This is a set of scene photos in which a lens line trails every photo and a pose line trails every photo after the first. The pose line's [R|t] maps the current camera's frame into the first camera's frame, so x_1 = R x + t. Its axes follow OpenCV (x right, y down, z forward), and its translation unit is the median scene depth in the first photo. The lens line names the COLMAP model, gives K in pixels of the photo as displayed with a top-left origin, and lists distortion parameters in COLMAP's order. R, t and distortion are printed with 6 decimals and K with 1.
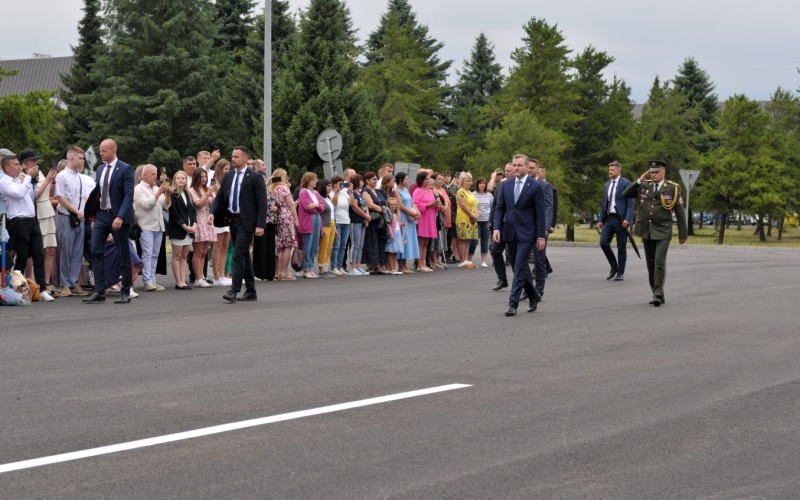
lens RADIAL K [[1689.2, 0, 399.9], [0, 1689.2, 254.8], [0, 0, 1]] dist [-0.116694, 0.000000]
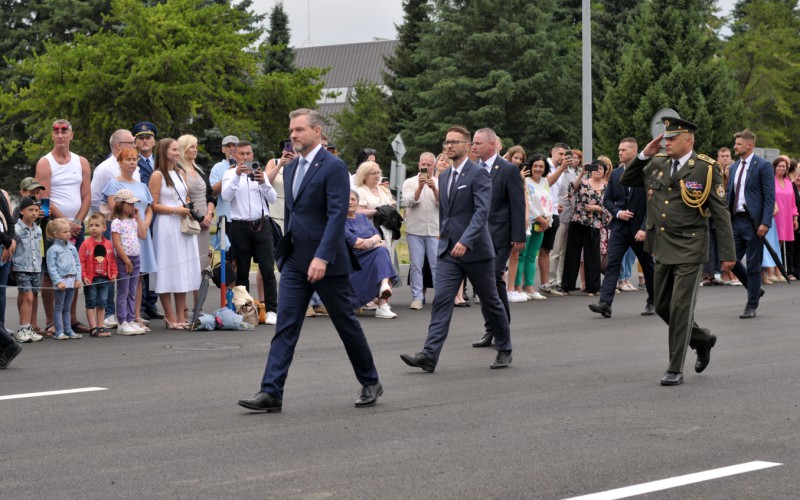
lens RADIAL K [[1689.2, 0, 432.4], [0, 1689.2, 264.6], [0, 0, 1]] dist [-0.116694, 0.000000]
pose [[0.975548, -0.002683, -0.219770, 0.022236], [0.004911, 0.999942, 0.009594, -0.004531], [0.219731, -0.010439, 0.975505, 0.123891]]
